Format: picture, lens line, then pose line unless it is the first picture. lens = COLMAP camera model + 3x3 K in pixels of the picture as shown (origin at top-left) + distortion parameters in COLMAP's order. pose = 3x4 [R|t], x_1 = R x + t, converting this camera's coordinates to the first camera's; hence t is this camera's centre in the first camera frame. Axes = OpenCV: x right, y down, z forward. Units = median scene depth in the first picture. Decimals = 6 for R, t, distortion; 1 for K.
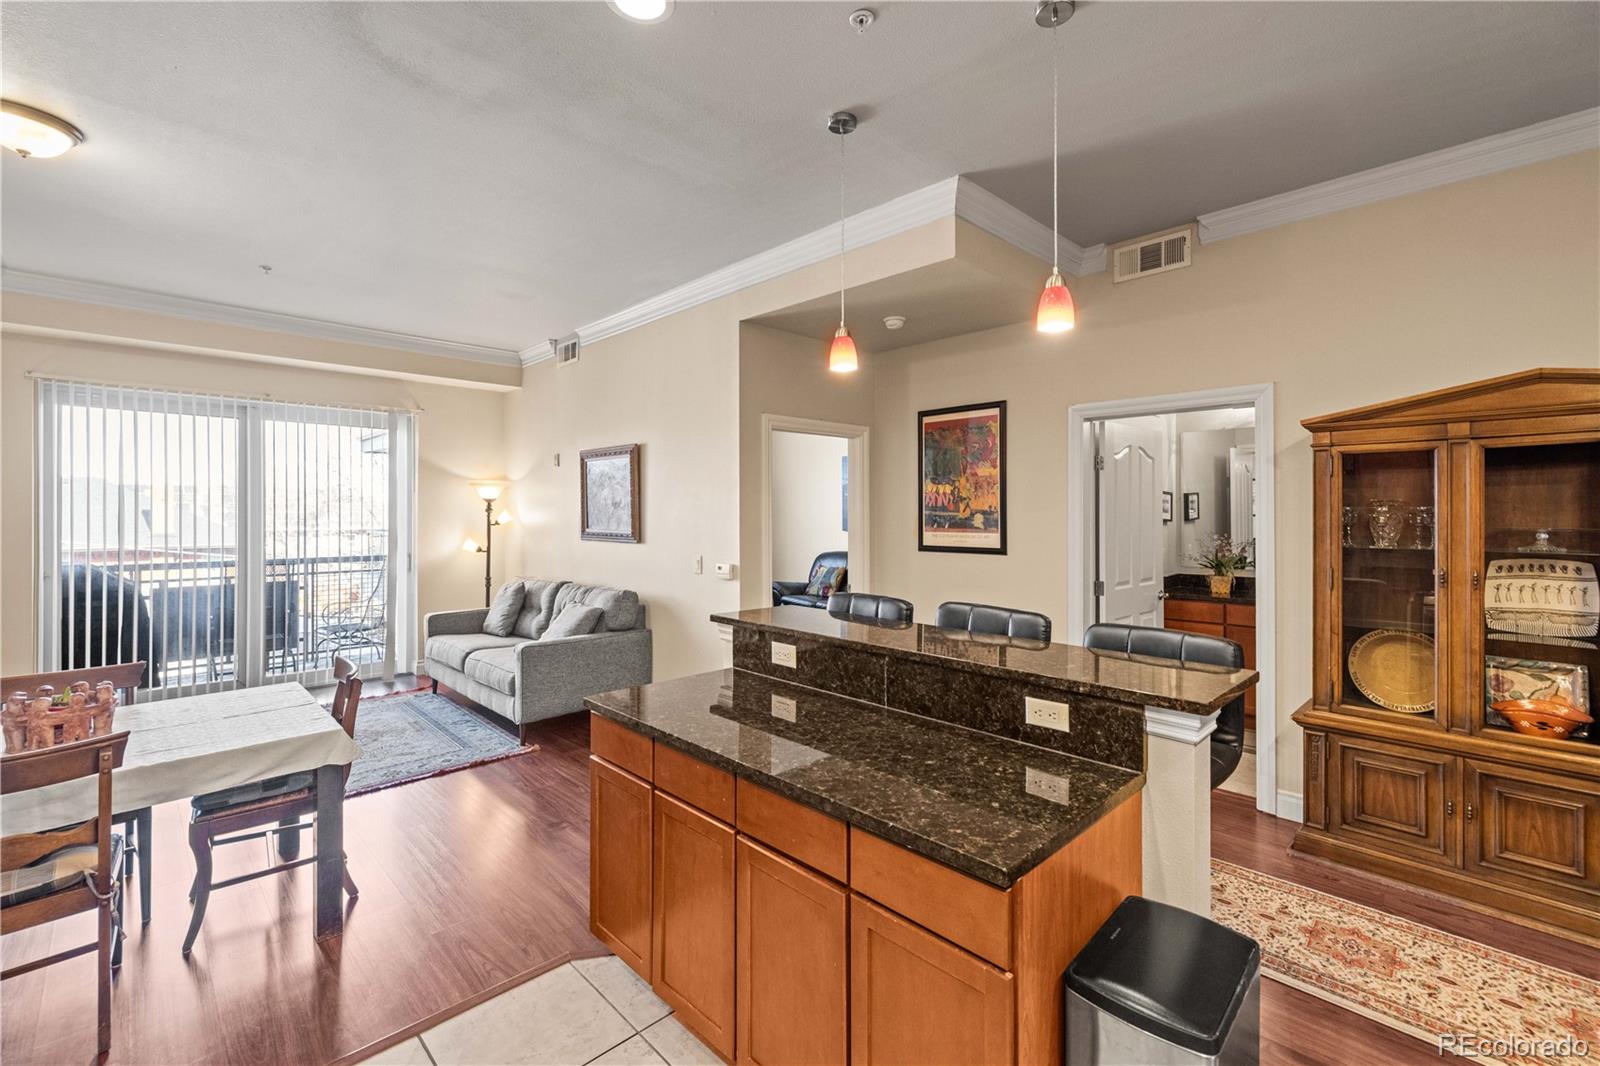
lens RADIAL K [[685.9, 0, 808.5], [0, 685.9, 513.9], [0, 0, 1]] dist [-0.002640, 0.000985]
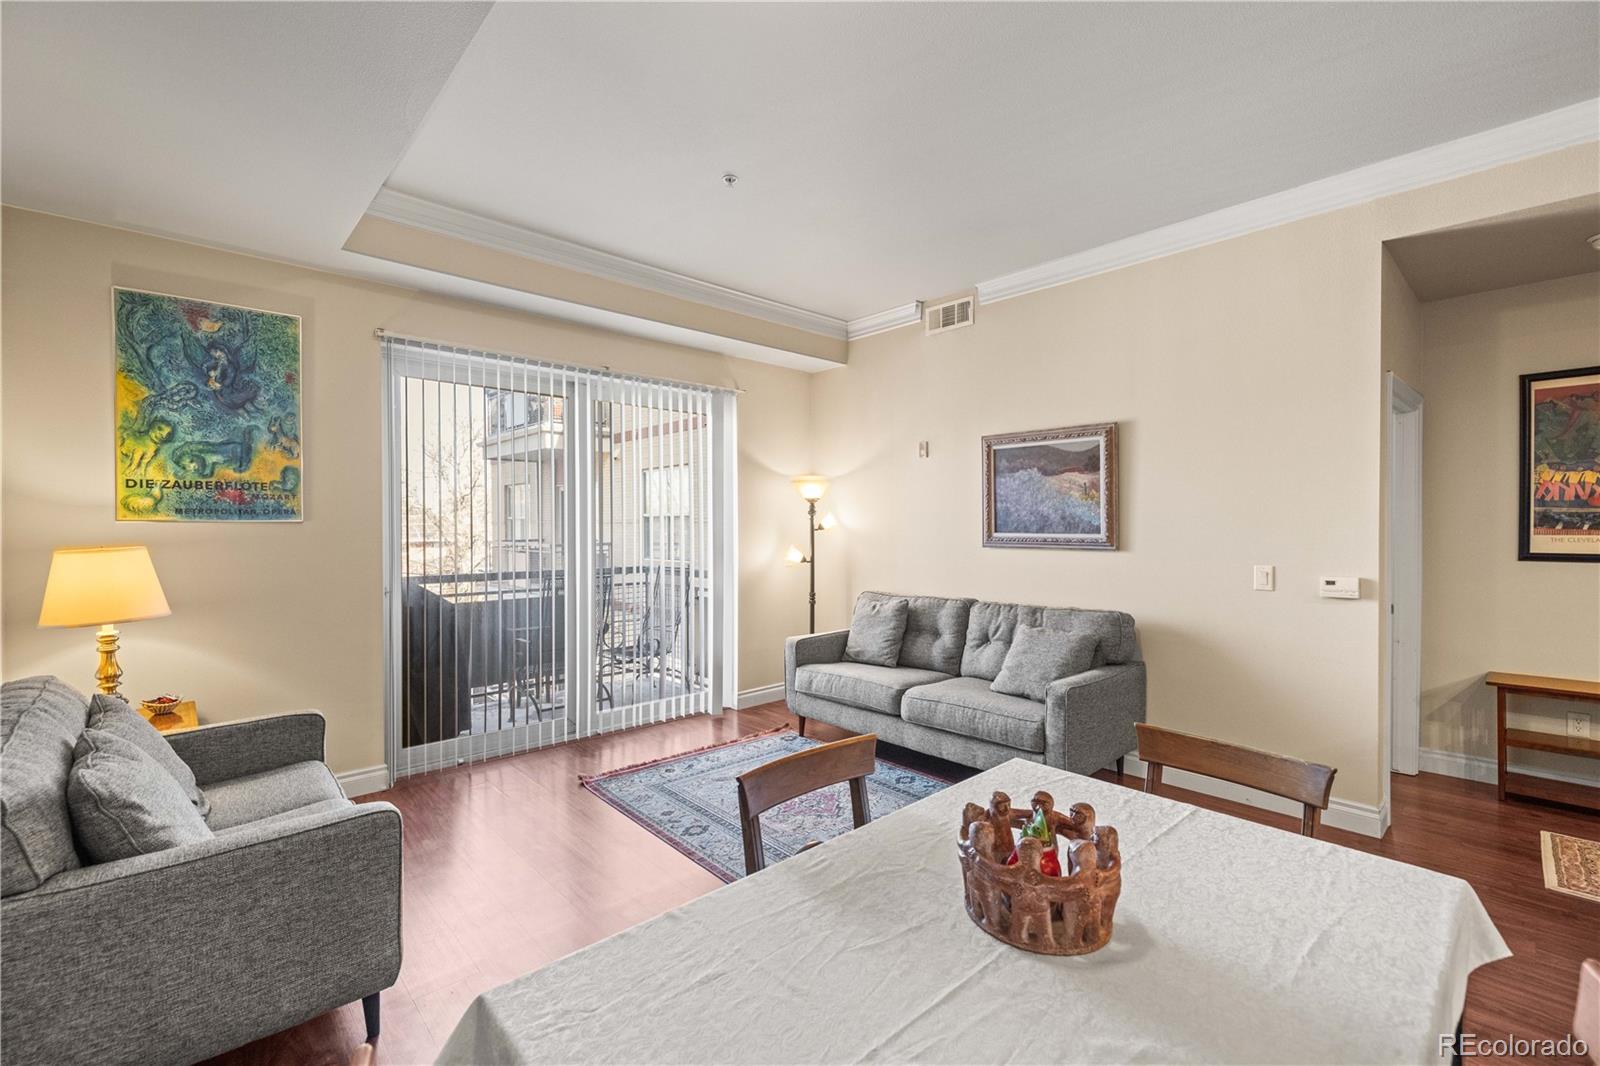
lens RADIAL K [[685.9, 0, 798.4], [0, 685.9, 527.8], [0, 0, 1]] dist [-0.002640, 0.000985]
pose [[0.999656, -0.000983, -0.026219, -0.588216], [0.001032, 0.999998, 0.001848, 0.015335], [0.026217, -0.001875, 0.999655, 0.215338]]
